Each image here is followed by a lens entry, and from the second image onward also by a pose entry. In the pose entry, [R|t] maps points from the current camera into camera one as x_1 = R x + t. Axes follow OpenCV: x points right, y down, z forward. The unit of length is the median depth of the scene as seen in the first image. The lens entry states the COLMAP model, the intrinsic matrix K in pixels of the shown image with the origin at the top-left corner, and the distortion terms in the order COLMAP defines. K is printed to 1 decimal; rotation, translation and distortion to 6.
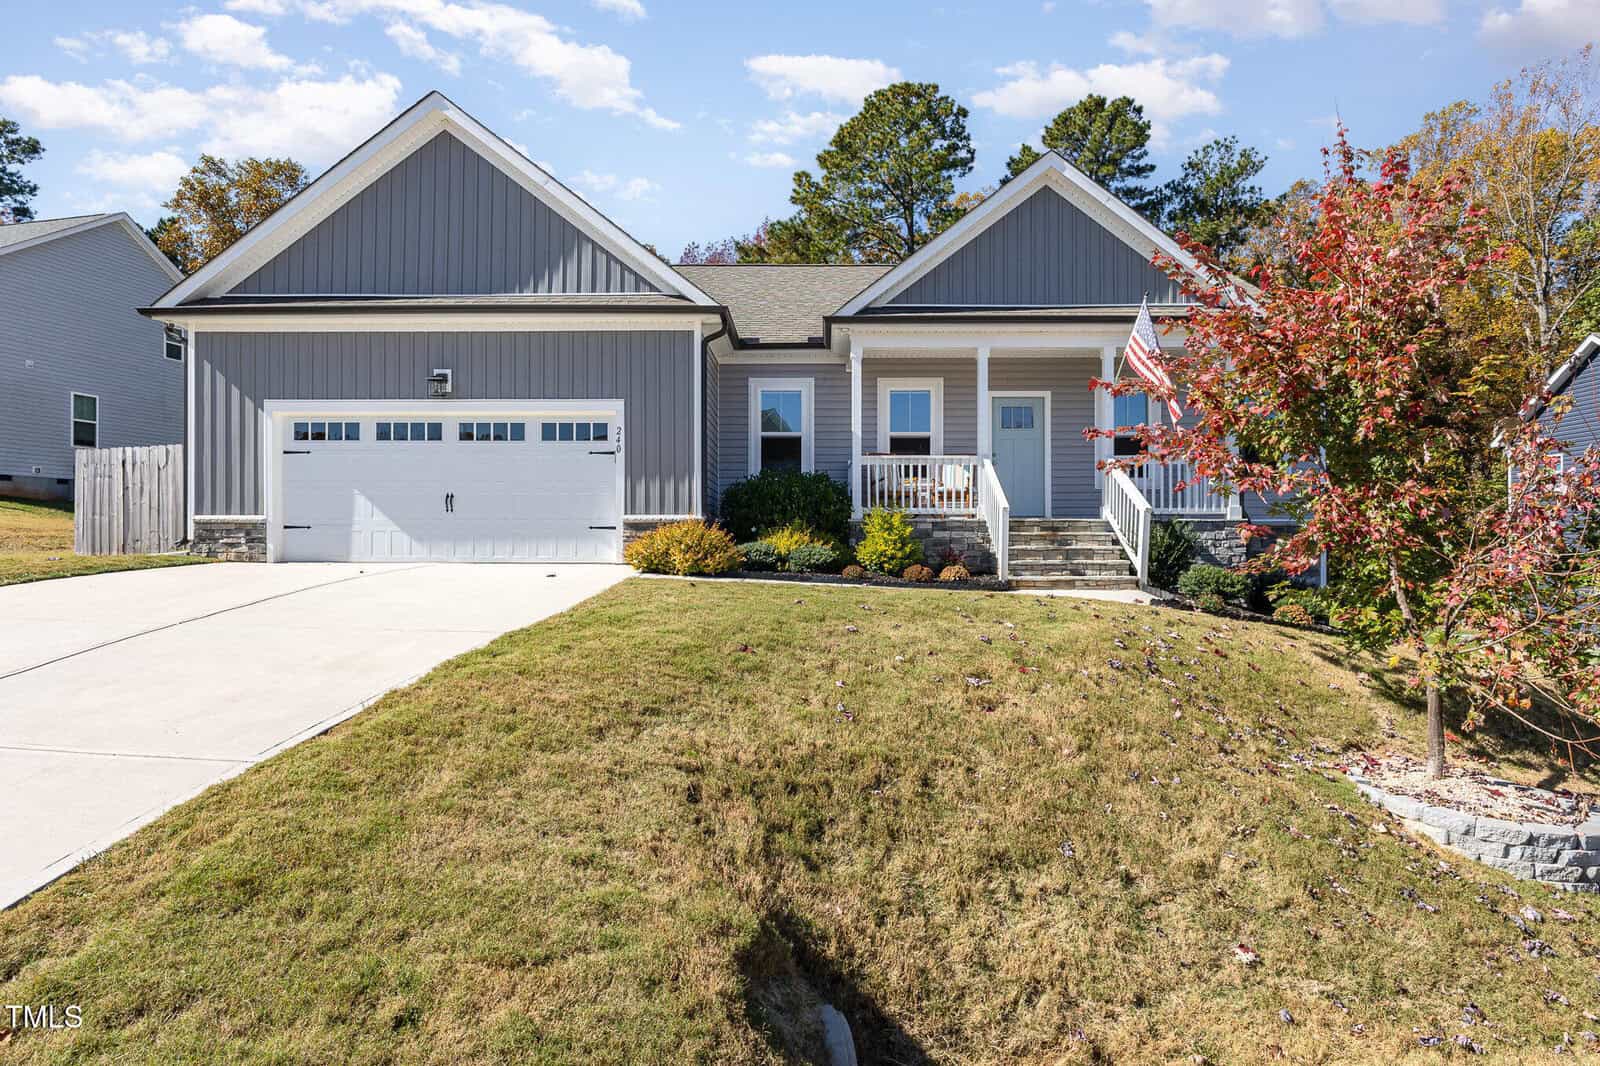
lens RADIAL K [[839.7, 0, 794.9], [0, 839.7, 541.3], [0, 0, 1]] dist [-0.003590, -0.000532]
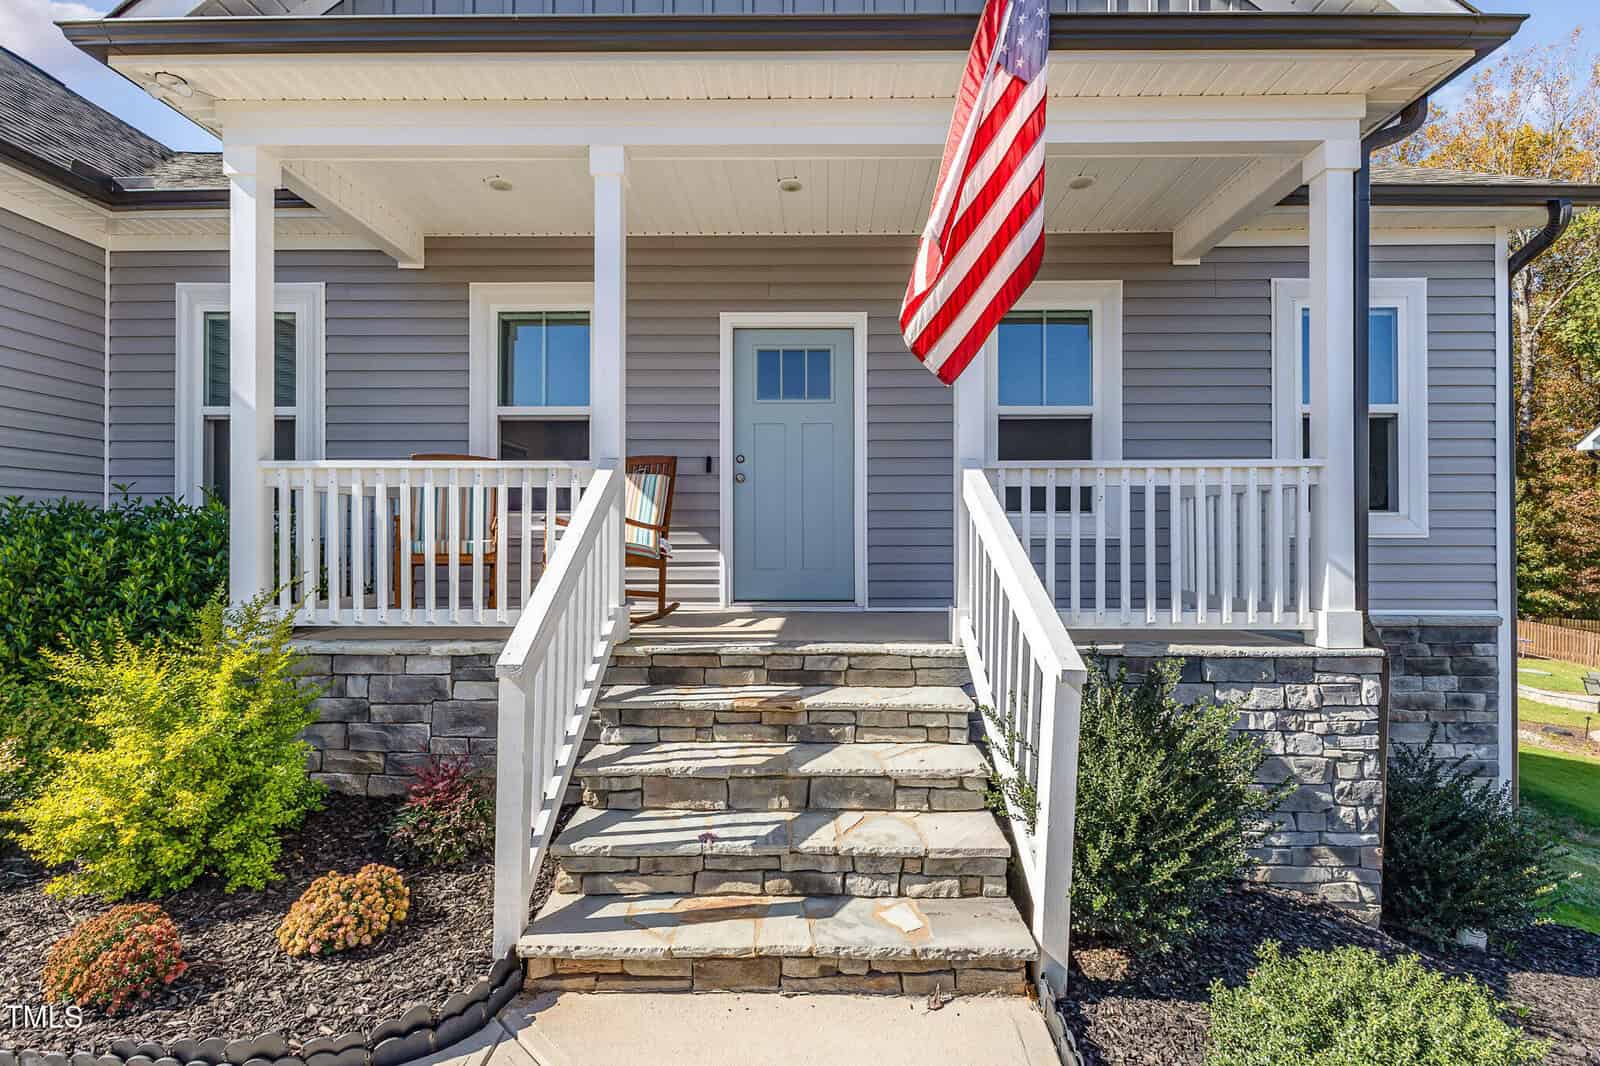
lens RADIAL K [[715.3, 0, 800.0], [0, 715.3, 533.0], [0, 0, 1]] dist [0.000832, 0.000028]
pose [[0.999935, 0.001855, -0.011230, 0.325784], [-0.001878, 0.999996, -0.002045, -0.076028], [0.011226, 0.002066, 0.999935, 0.748082]]
